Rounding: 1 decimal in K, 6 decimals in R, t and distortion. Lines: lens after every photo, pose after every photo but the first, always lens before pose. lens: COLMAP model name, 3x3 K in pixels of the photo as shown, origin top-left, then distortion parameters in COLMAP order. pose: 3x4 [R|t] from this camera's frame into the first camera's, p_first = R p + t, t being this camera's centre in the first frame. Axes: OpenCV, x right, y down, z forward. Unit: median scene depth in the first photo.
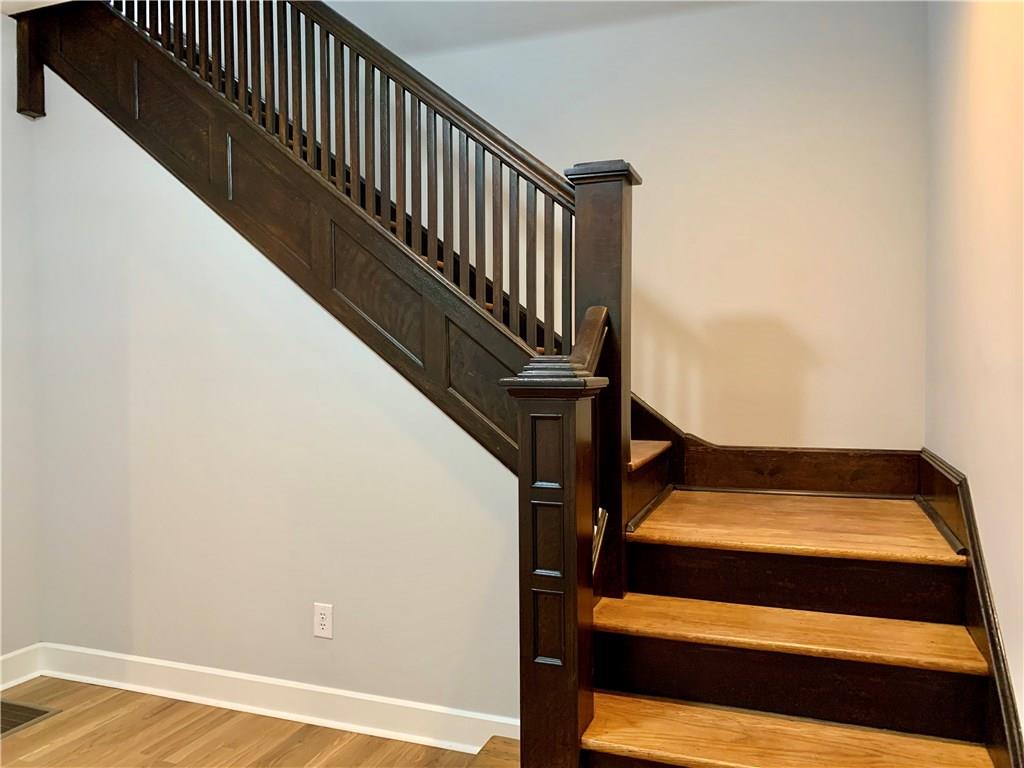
lens RADIAL K [[777.3, 0, 514.3], [0, 777.3, 377.2], [0, 0, 1]] dist [0.003578, -0.006239]
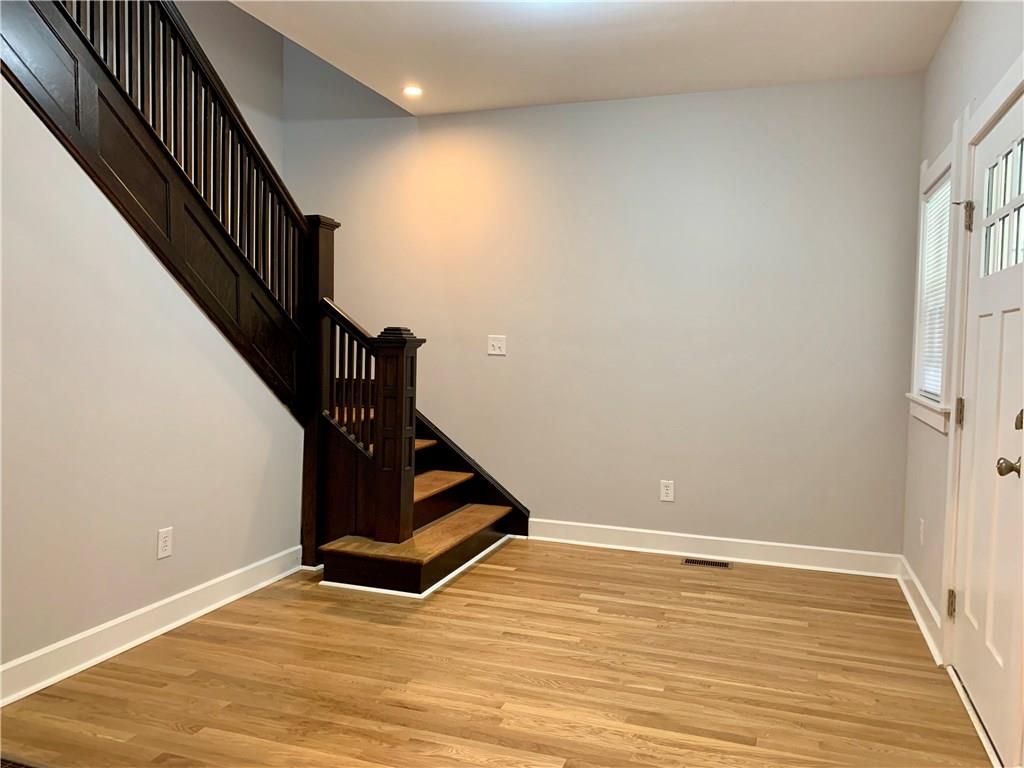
lens RADIAL K [[777.3, 0, 514.3], [0, 777.3, 377.2], [0, 0, 1]] dist [0.003578, -0.006239]
pose [[-0.008250, -0.046040, 0.998906, -1.359492], [-0.011343, 0.998880, 0.045945, 0.005951], [-0.999902, -0.010952, -0.008763, 0.476595]]
